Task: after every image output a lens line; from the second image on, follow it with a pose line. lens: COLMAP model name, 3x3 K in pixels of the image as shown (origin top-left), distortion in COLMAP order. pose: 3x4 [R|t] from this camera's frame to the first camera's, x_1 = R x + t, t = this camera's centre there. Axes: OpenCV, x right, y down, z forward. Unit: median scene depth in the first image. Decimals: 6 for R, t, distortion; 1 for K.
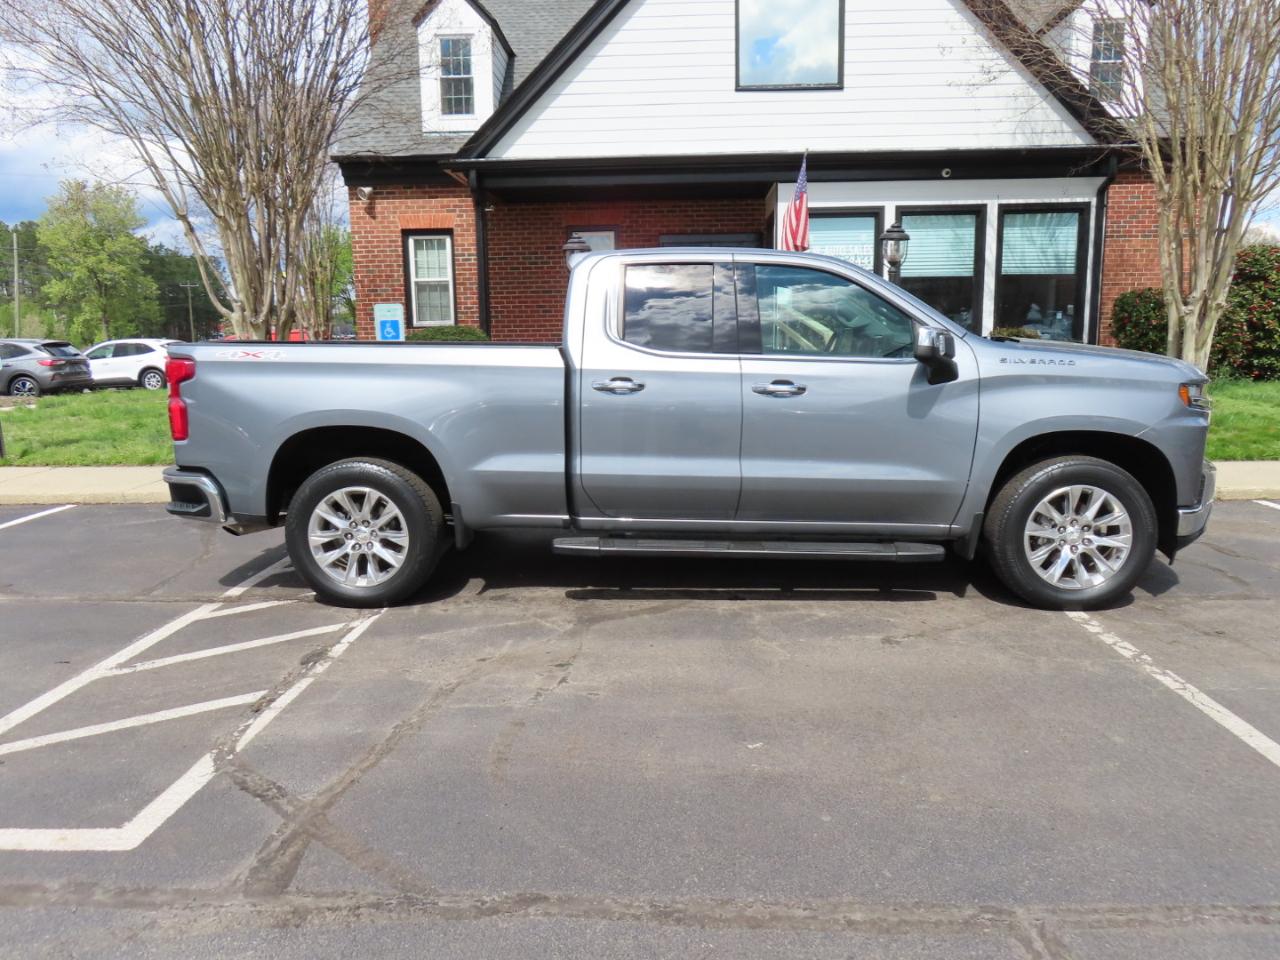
lens RADIAL K [[916.3, 0, 640.0], [0, 916.3, 480.0], [0, 0, 1]] dist [-0.009919, -0.003190]
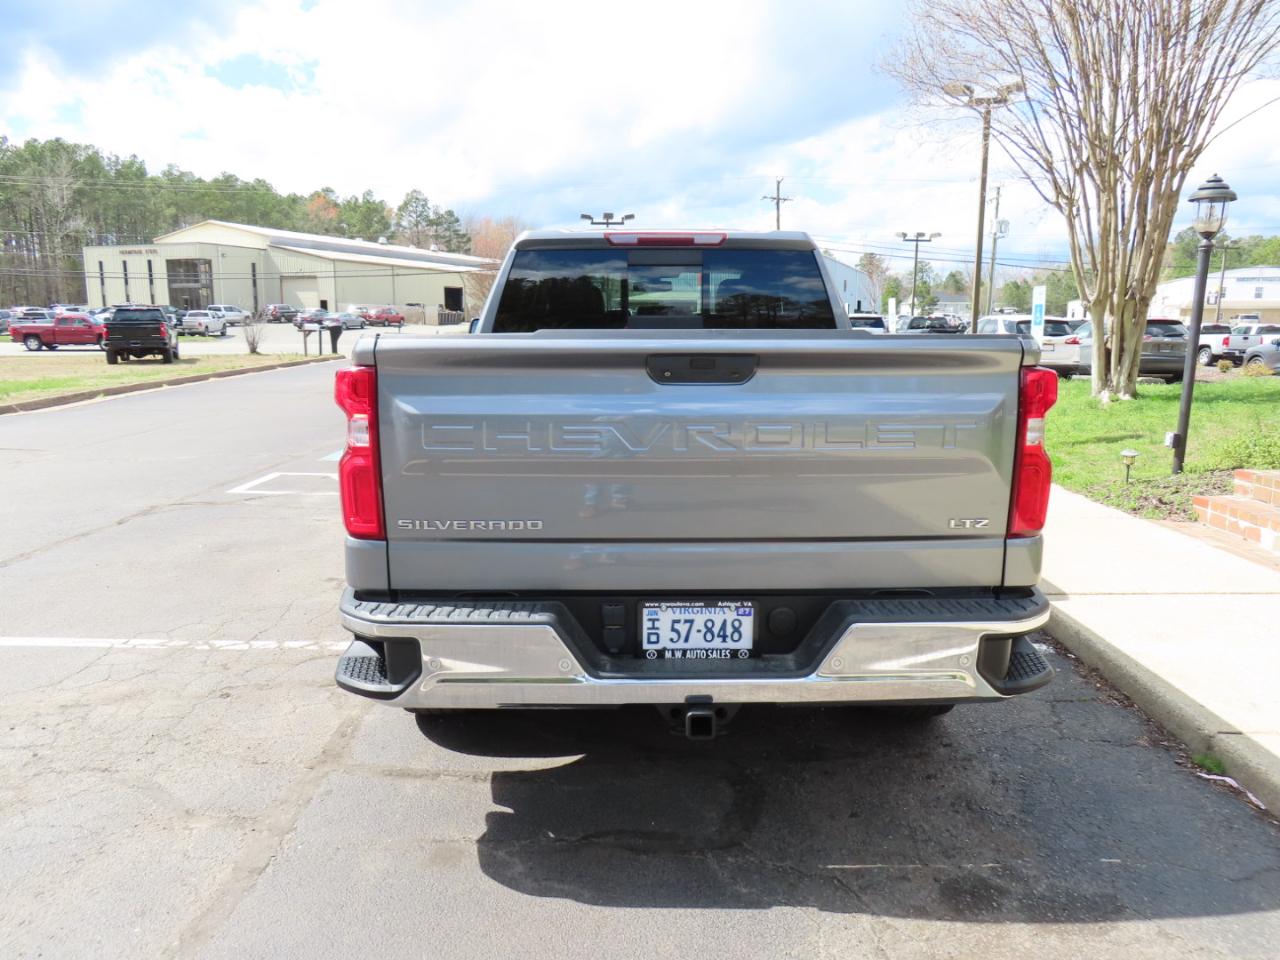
lens RADIAL K [[915.5, 0, 643.0], [0, 915.5, 478.3], [0, 0, 1]] dist [-0.007227, 0.002749]
pose [[0.020180, 0.180180, -0.983427, 0.455785], [-0.159468, 0.971615, 0.174743, -0.072137], [0.986997, 0.153299, 0.048340, 0.419514]]
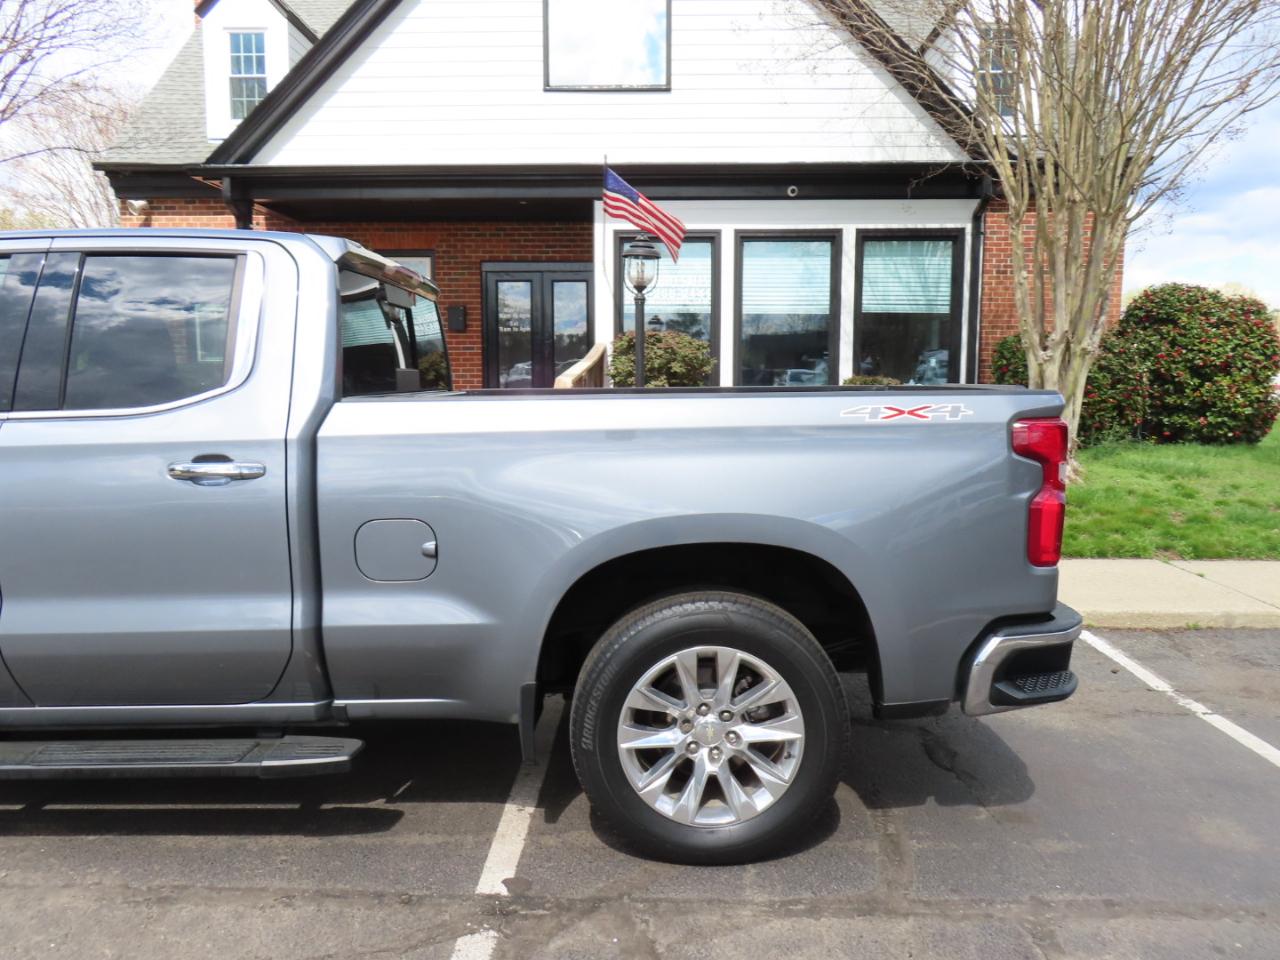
lens RADIAL K [[915.5, 0, 643.0], [0, 915.5, 478.3], [0, 0, 1]] dist [-0.007227, 0.002749]
pose [[0.999804, 0.015163, 0.012693, 0.193354], [-0.014539, 0.998748, -0.047855, -0.030444], [-0.013403, 0.047661, 0.998774, 0.176418]]
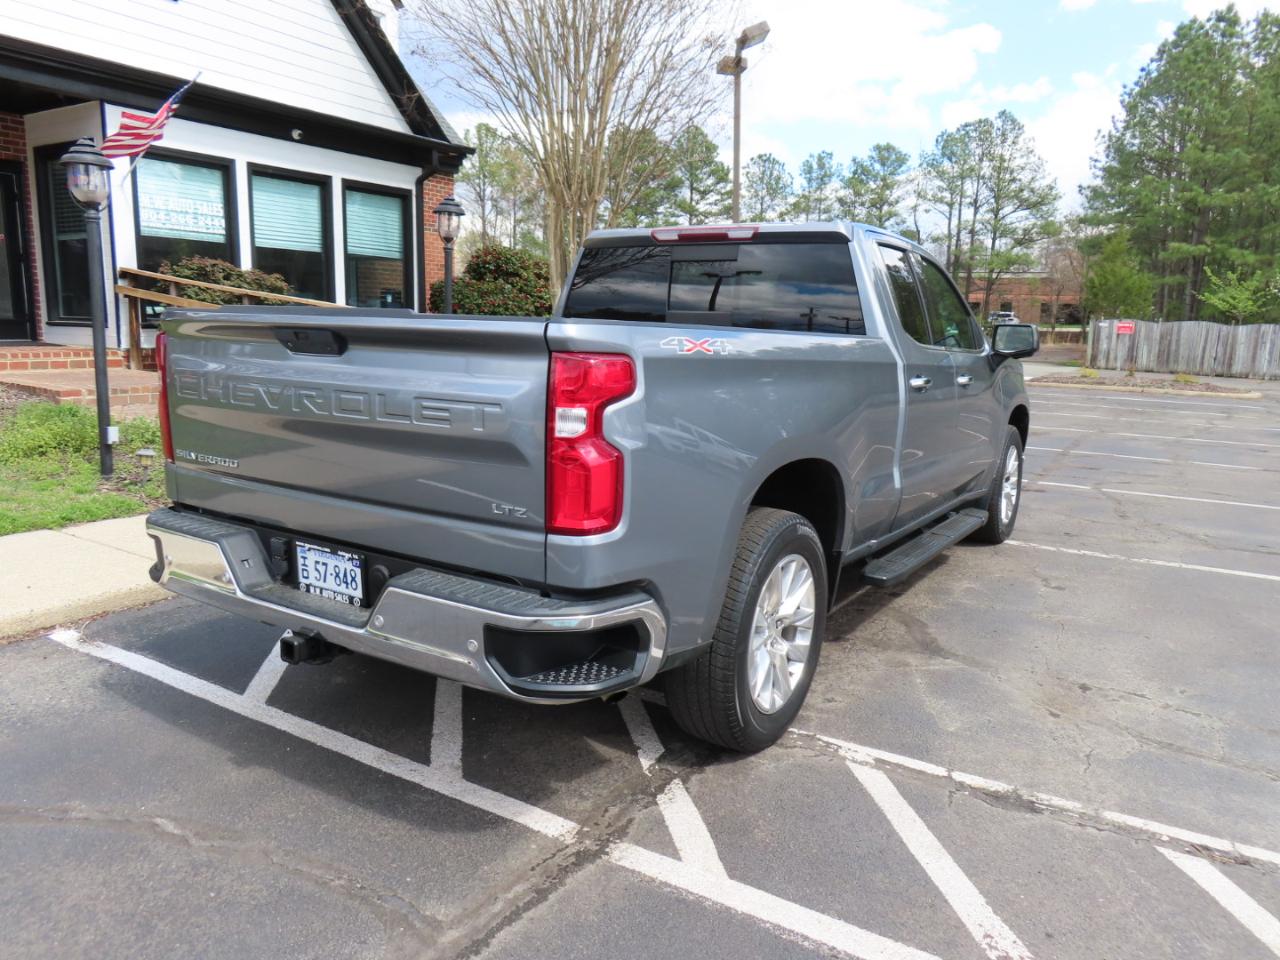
lens RADIAL K [[917.5, 0, 642.5], [0, 917.5, 480.5], [0, 0, 1]] dist [-0.015313, 0.011231]
pose [[0.492759, -0.125099, 0.861126, -0.320869], [0.104394, 0.990963, 0.084225, -0.038557], [-0.863881, 0.048394, 0.501366, 0.273084]]
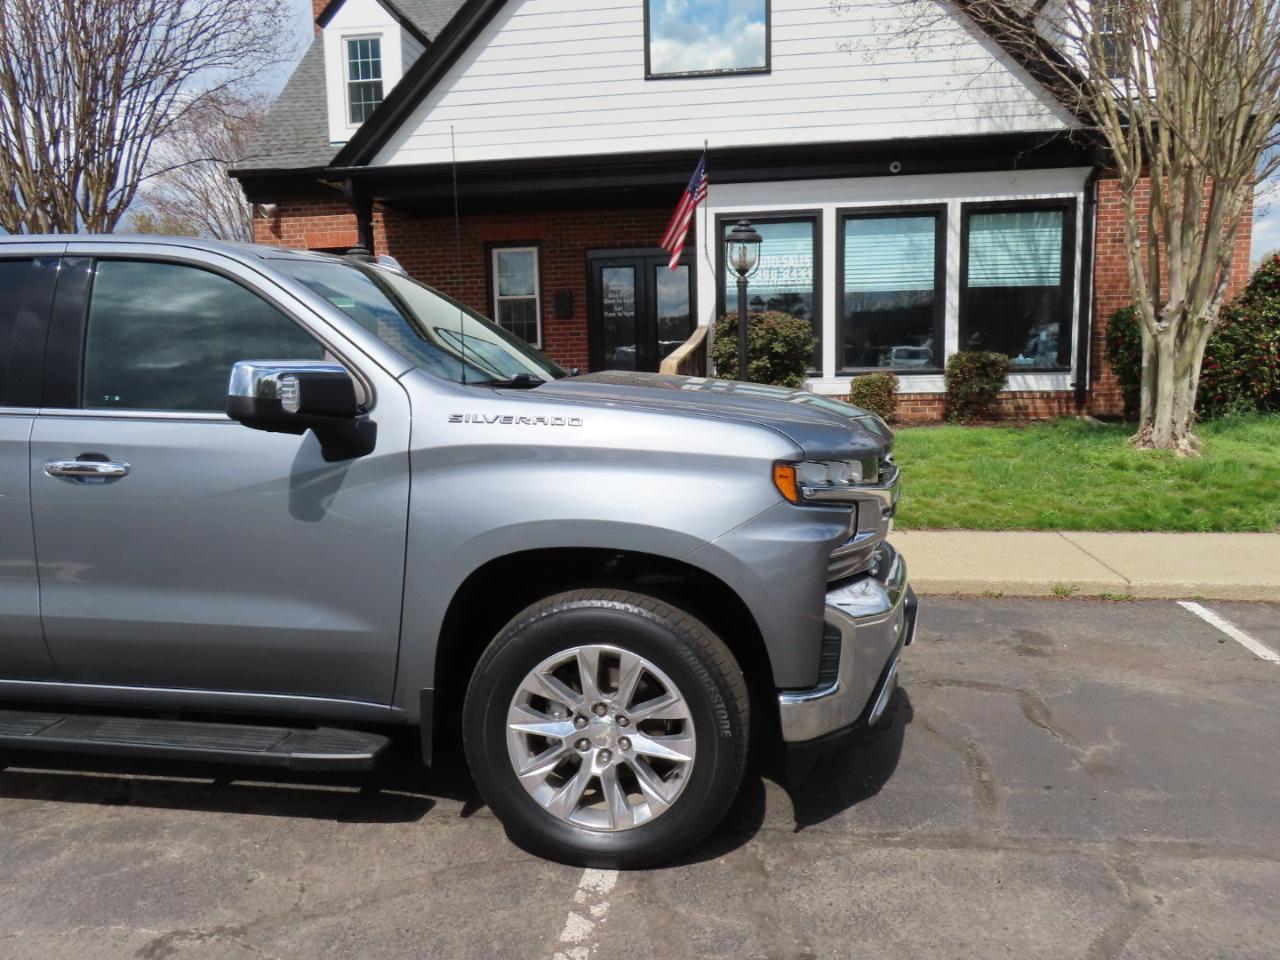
lens RADIAL K [[917.5, 0, 642.5], [0, 917.5, 480.5], [0, 0, 1]] dist [-0.015313, 0.011231]
pose [[0.995087, 0.005978, -0.098827, 0.192143], [-0.008500, 0.999648, -0.025119, -0.027281], [0.098642, 0.025836, 0.994788, 0.154627]]
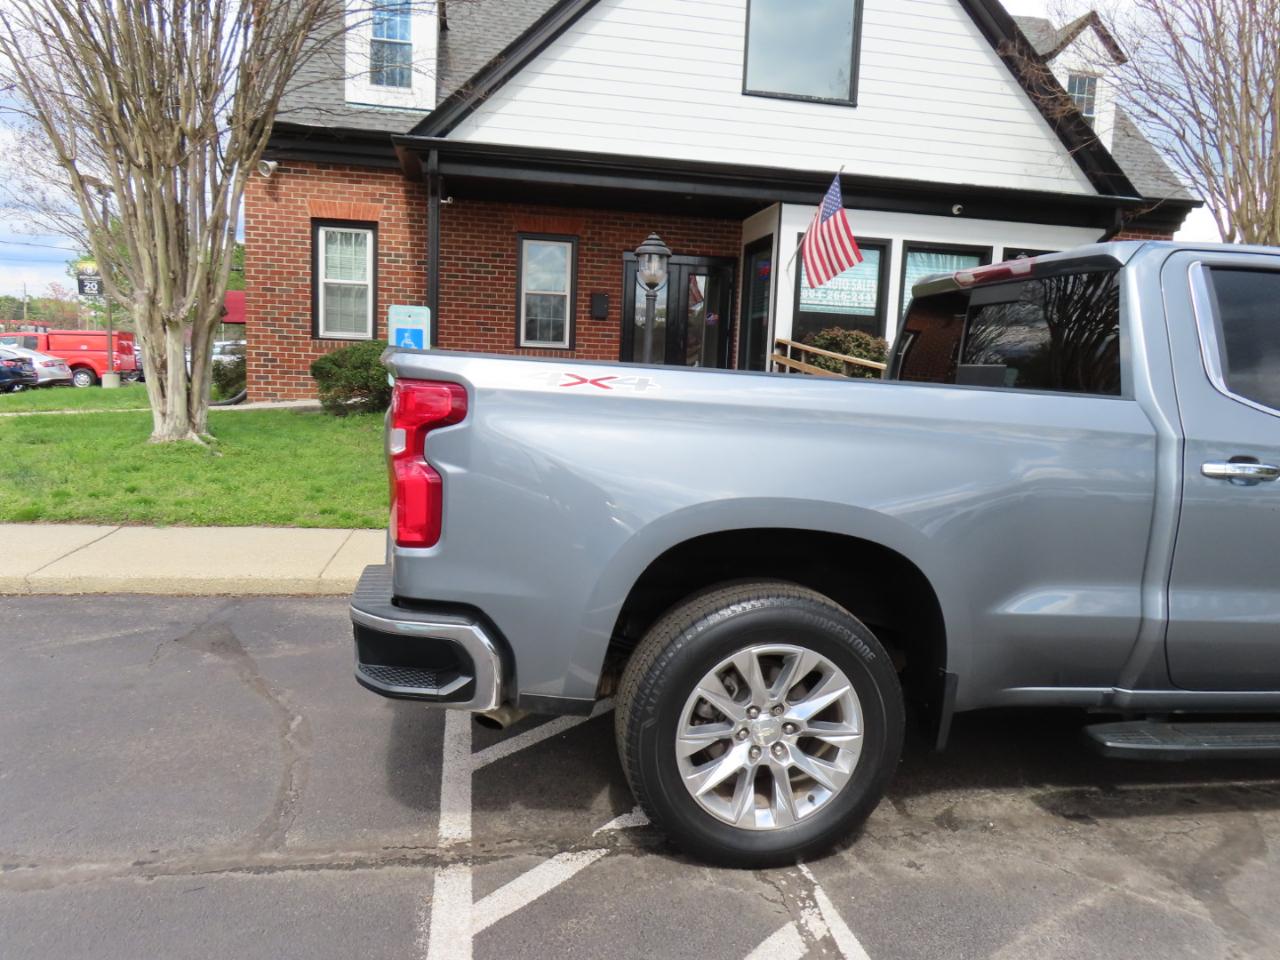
lens RADIAL K [[917.5, 0, 642.5], [0, 917.5, 480.5], [0, 0, 1]] dist [-0.015313, 0.011231]
pose [[0.973455, 0.028079, 0.227149, -0.180866], [-0.020882, 0.999203, -0.034022, -0.023674], [-0.227924, 0.028376, 0.973265, 0.179959]]
